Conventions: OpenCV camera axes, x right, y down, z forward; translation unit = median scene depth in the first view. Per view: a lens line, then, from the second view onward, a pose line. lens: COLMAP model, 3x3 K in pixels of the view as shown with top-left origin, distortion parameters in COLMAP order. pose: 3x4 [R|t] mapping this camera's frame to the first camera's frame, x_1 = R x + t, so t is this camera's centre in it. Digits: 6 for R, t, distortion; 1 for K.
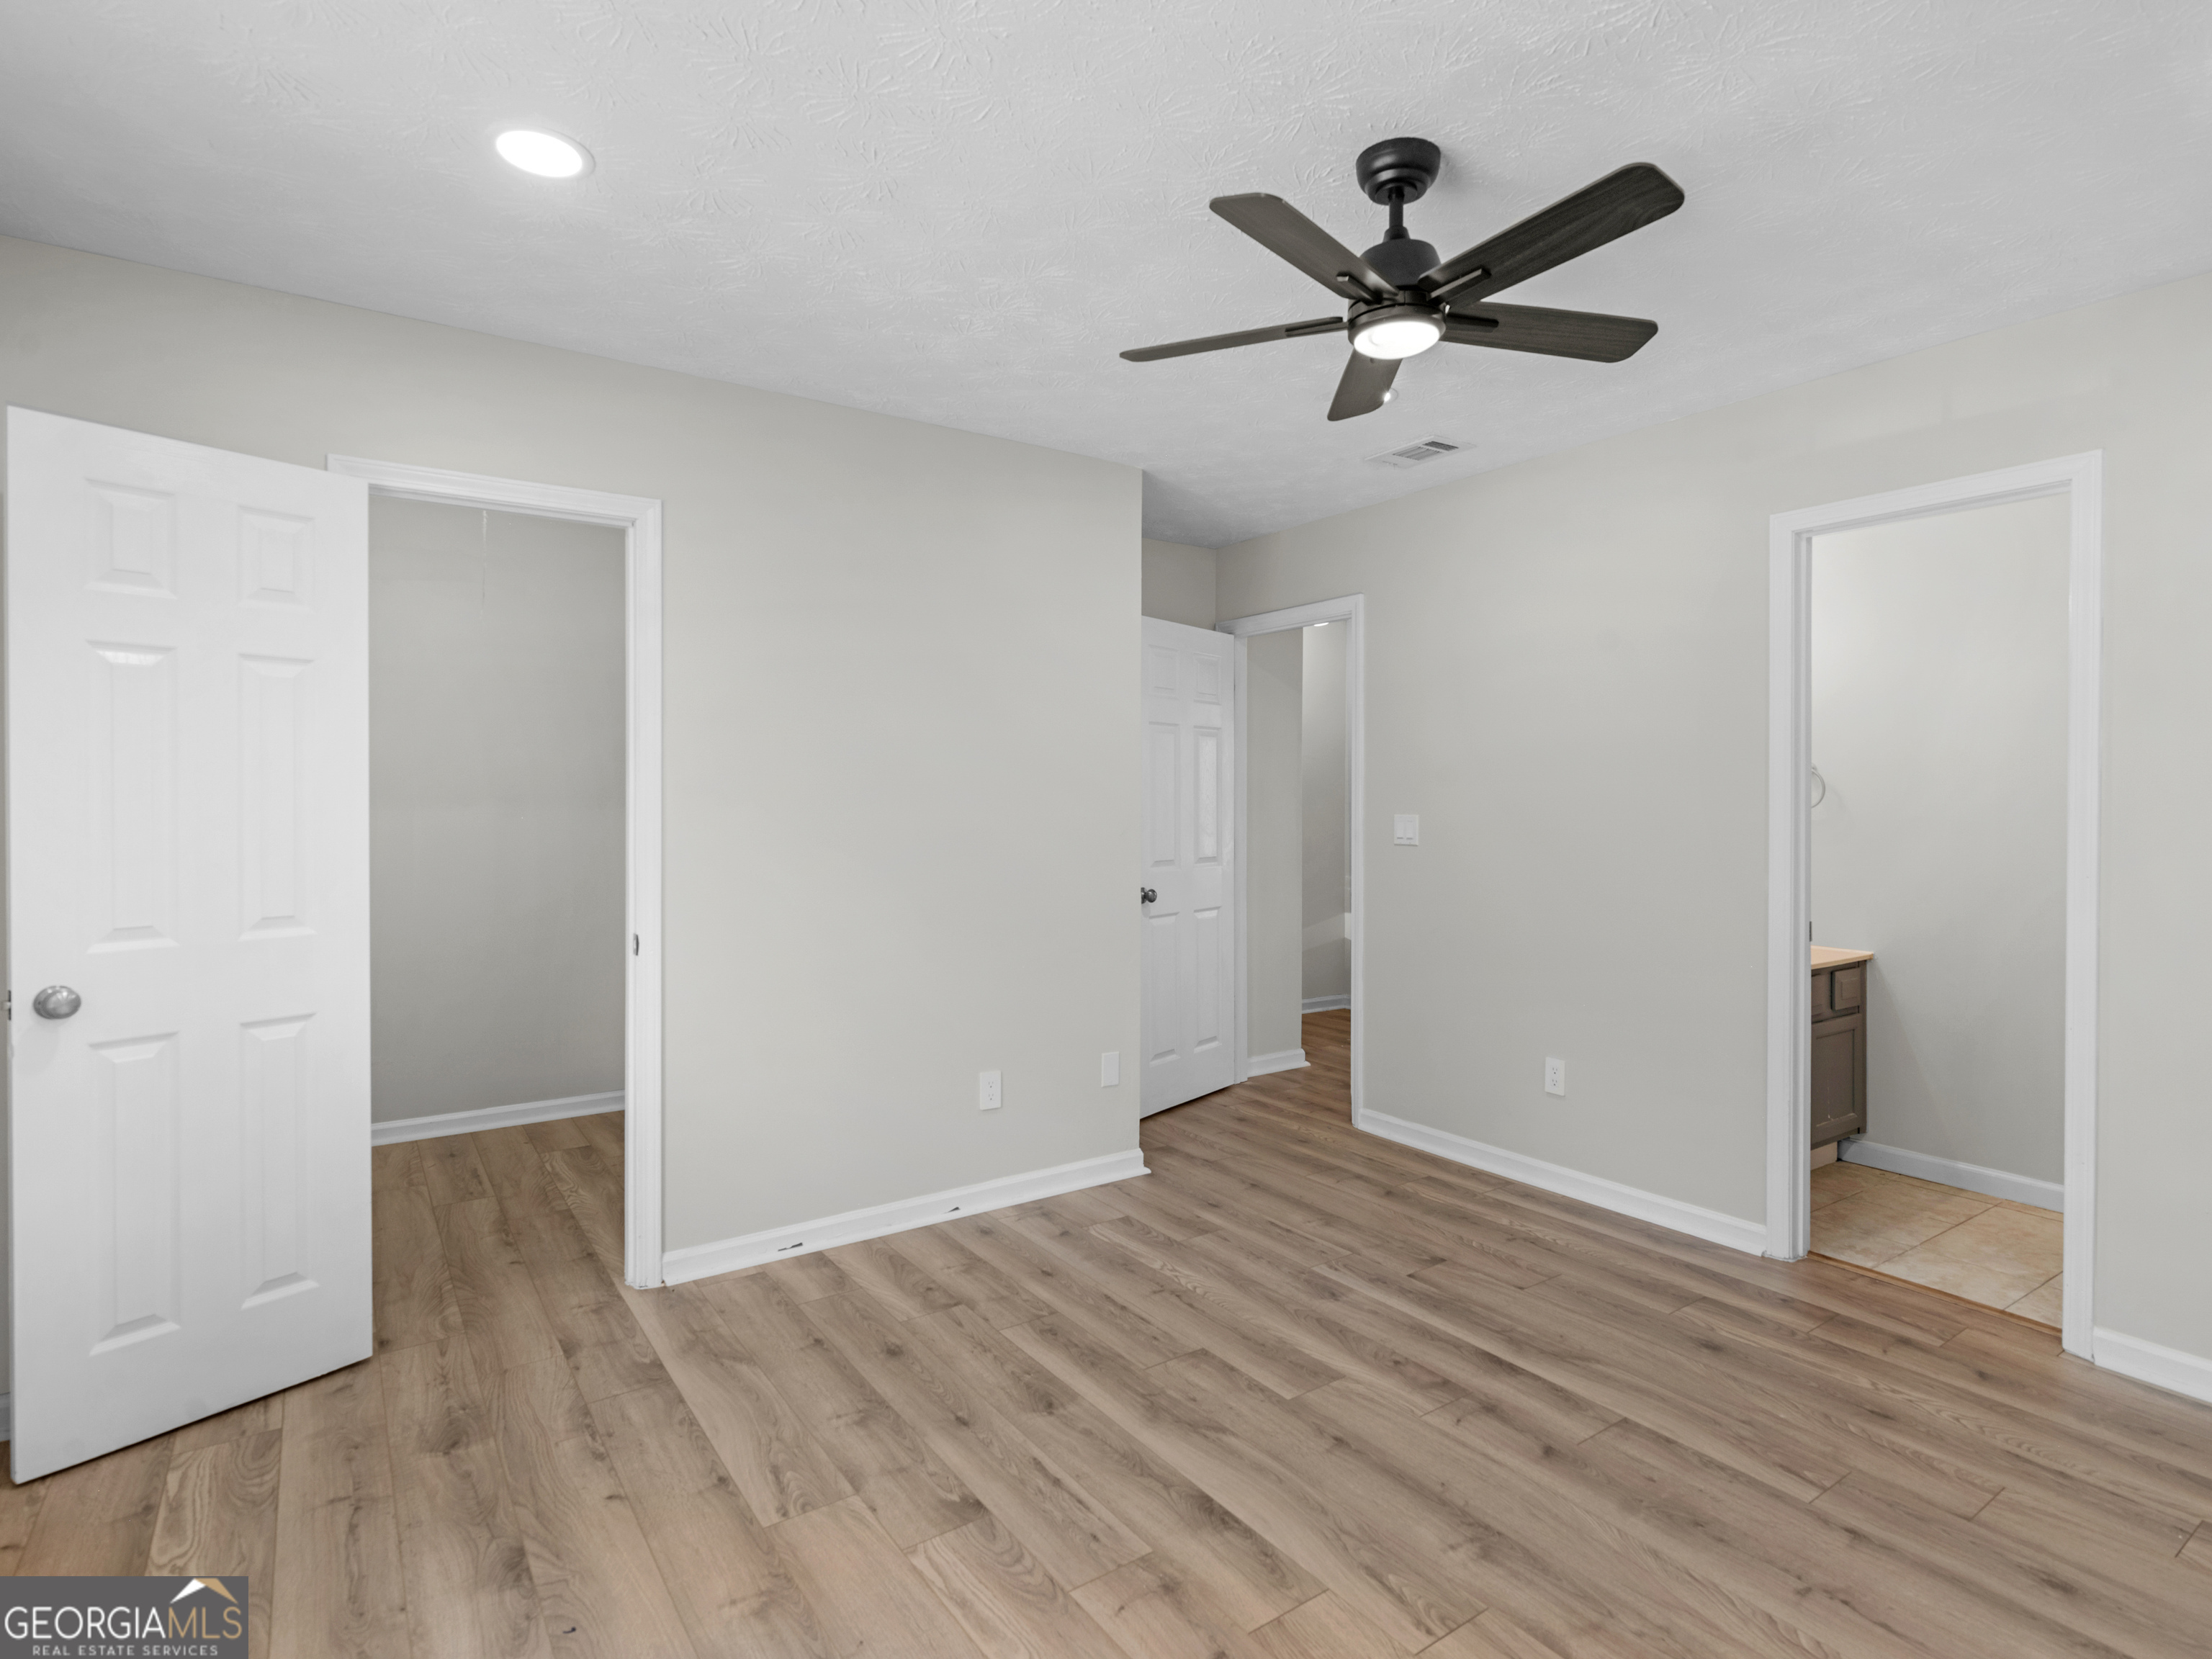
lens RADIAL K [[1165.1, 0, 1131.9], [0, 1165.1, 802.7], [0, 0, 1]] dist [0.001530, 0.000213]
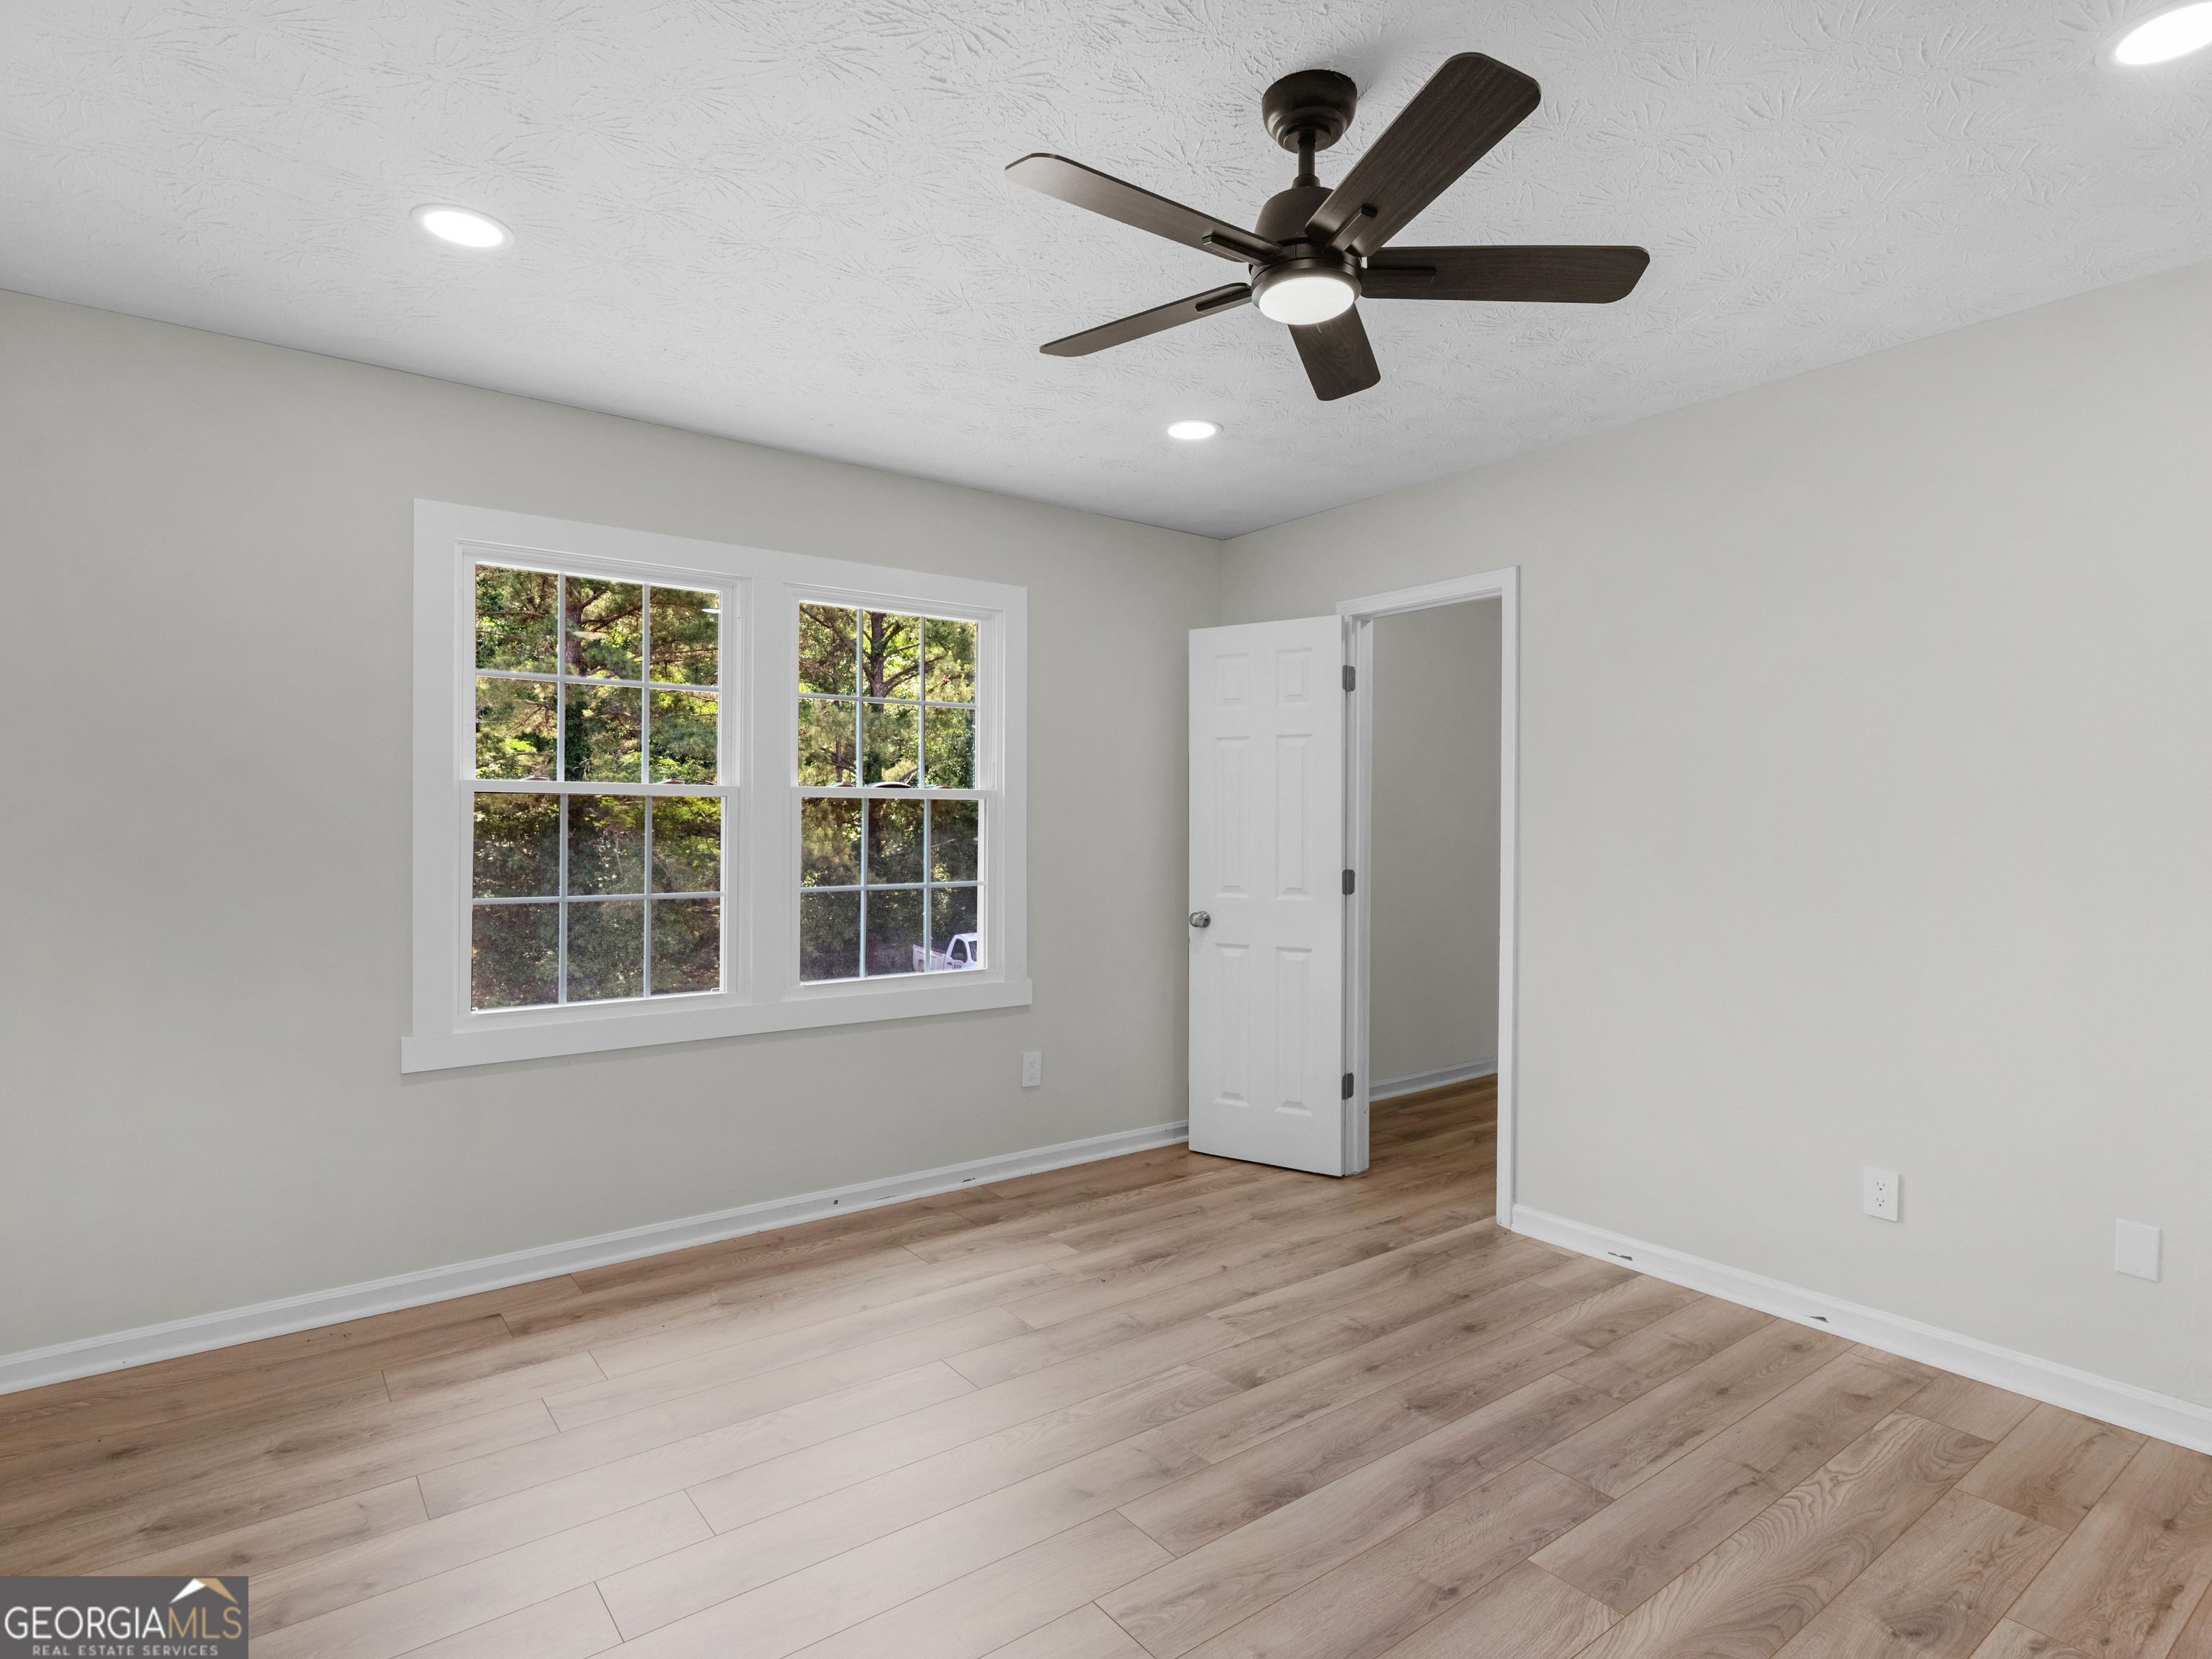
lens RADIAL K [[1122.9, 0, 1099.5], [0, 1122.9, 814.9], [0, 0, 1]] dist [0.002332, -0.000221]
pose [[0.027674, -0.010015, -0.999567, 0.884289], [-0.004626, 0.999938, -0.010146, 0.009255], [0.999606, 0.004905, 0.027626, 0.667062]]
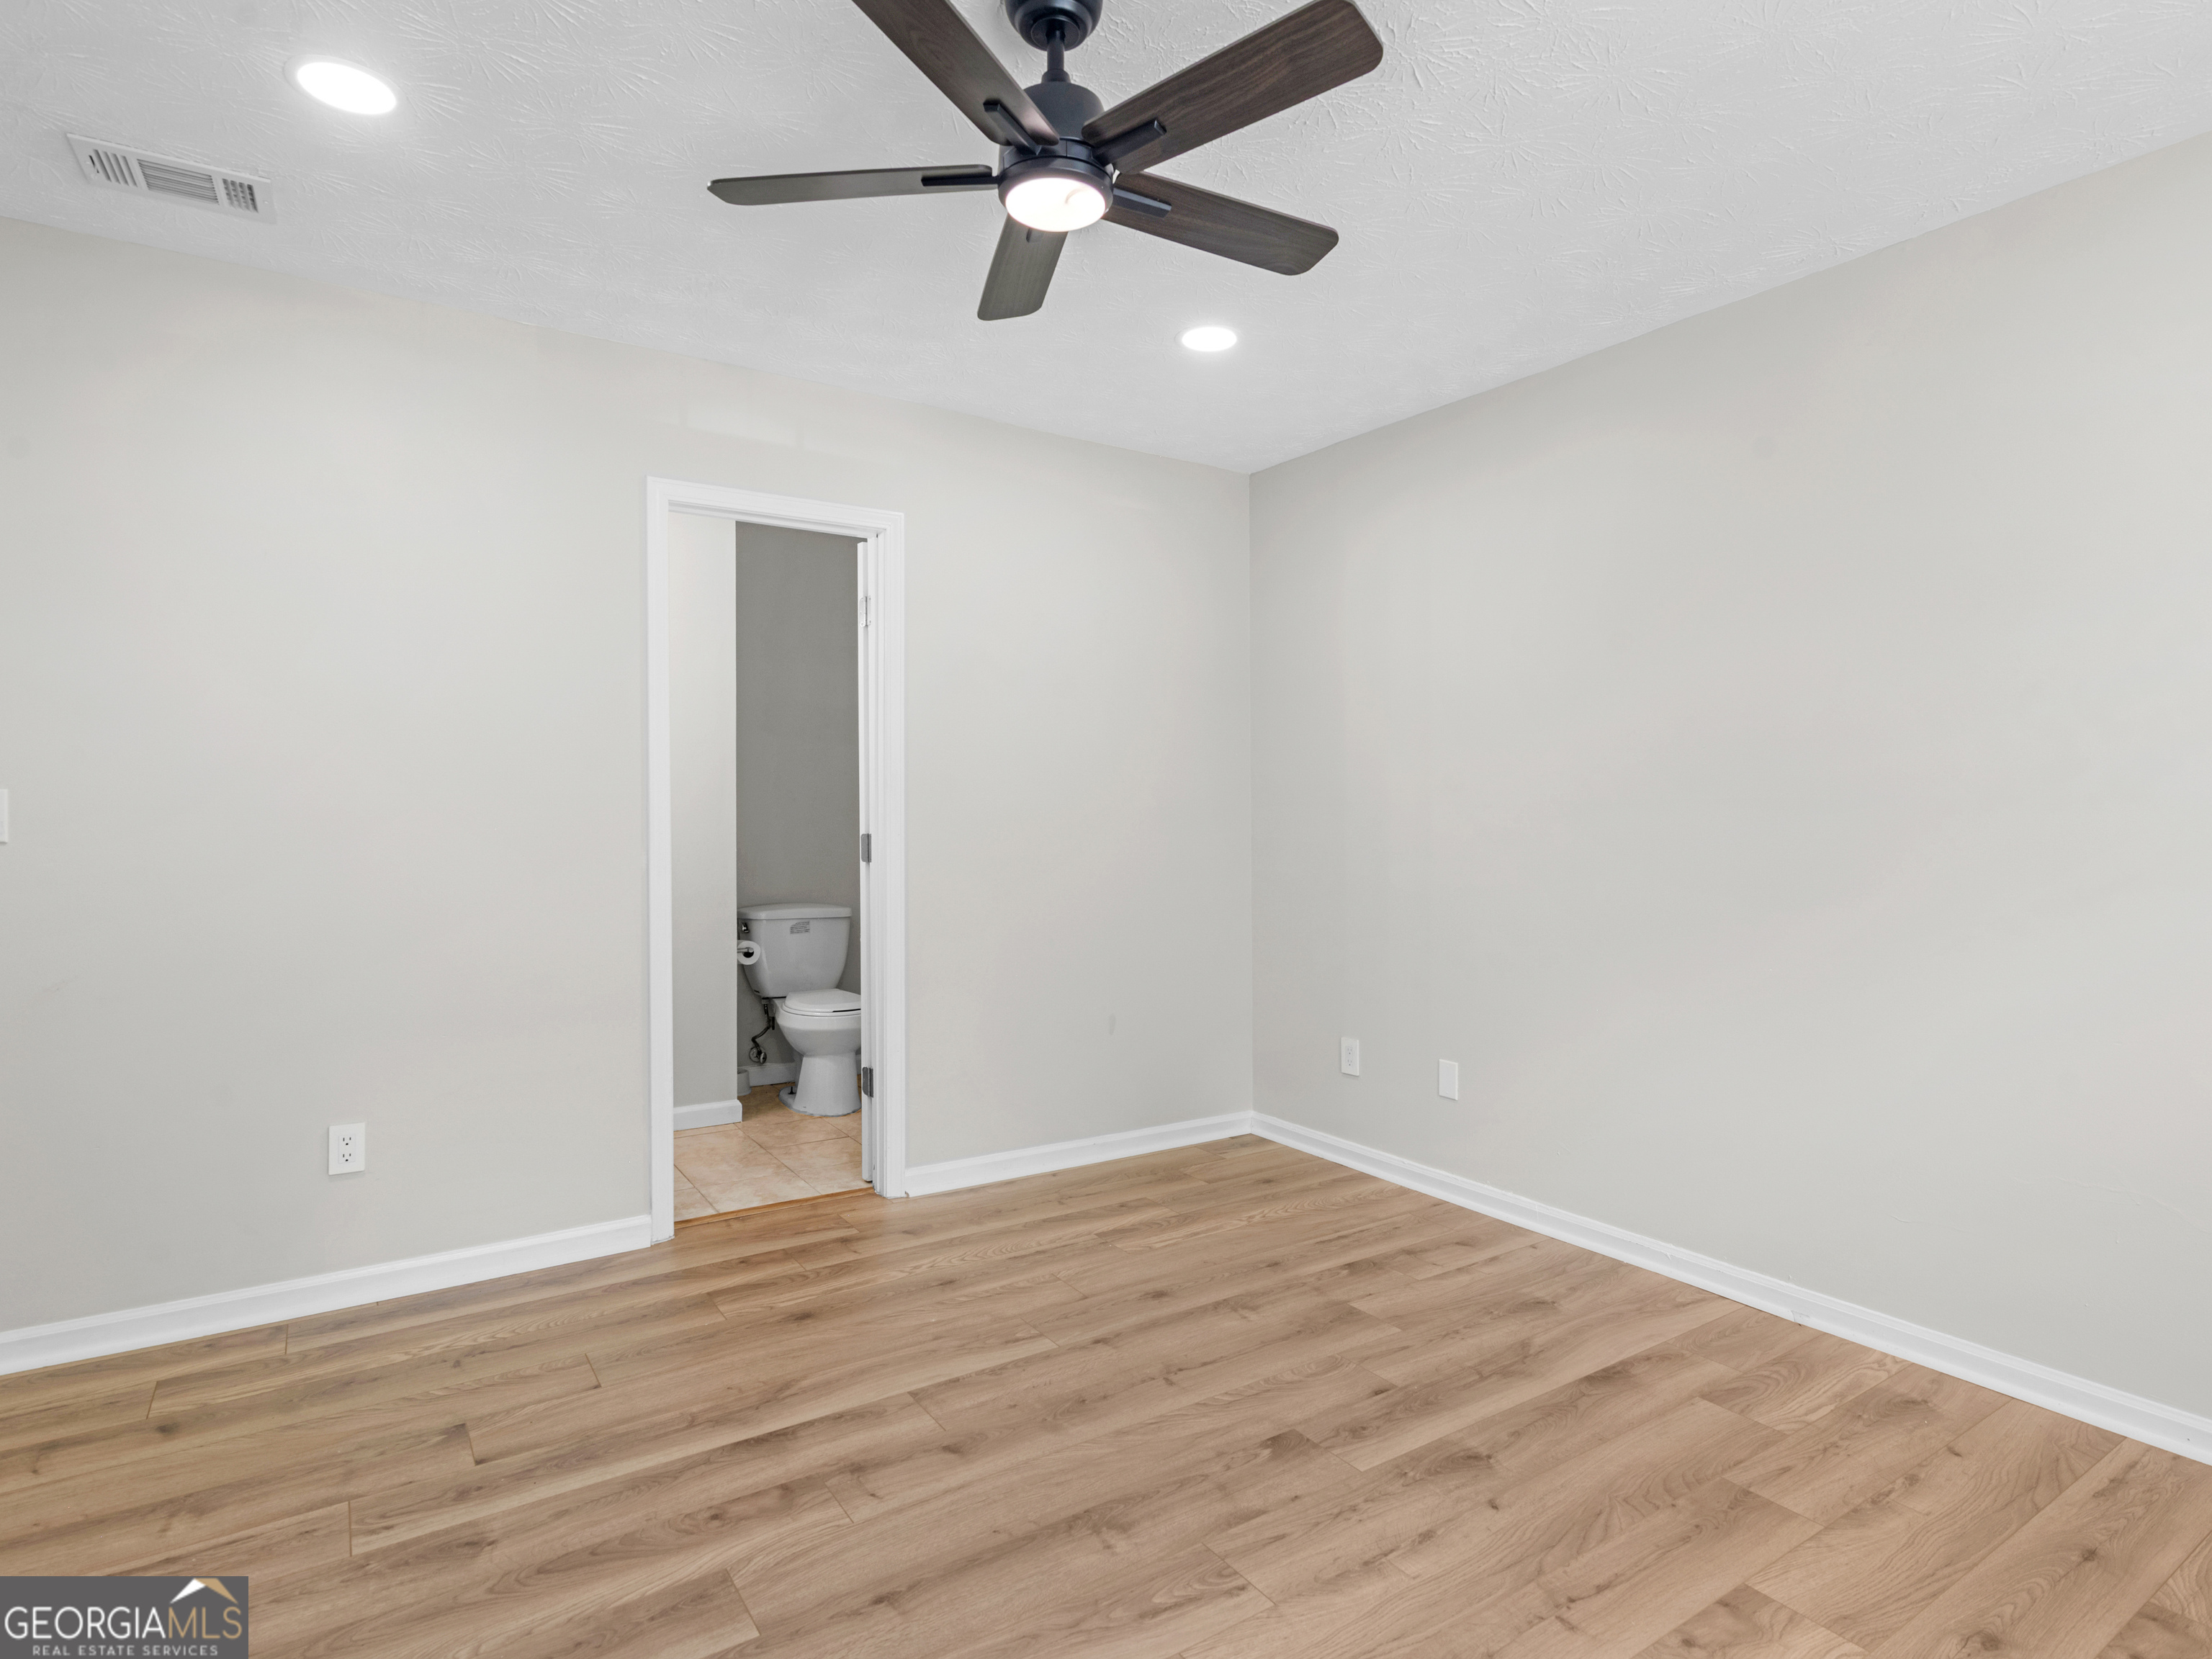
lens RADIAL K [[1157.8, 0, 1100.3], [0, 1157.8, 832.3], [0, 0, 1]] dist [-0.000527, -0.000528]
pose [[0.034806, -0.022379, 0.999144, -0.501603], [0.001543, 0.999749, 0.022339, 0.035358], [-0.999393, 0.000764, 0.034831, 0.763327]]
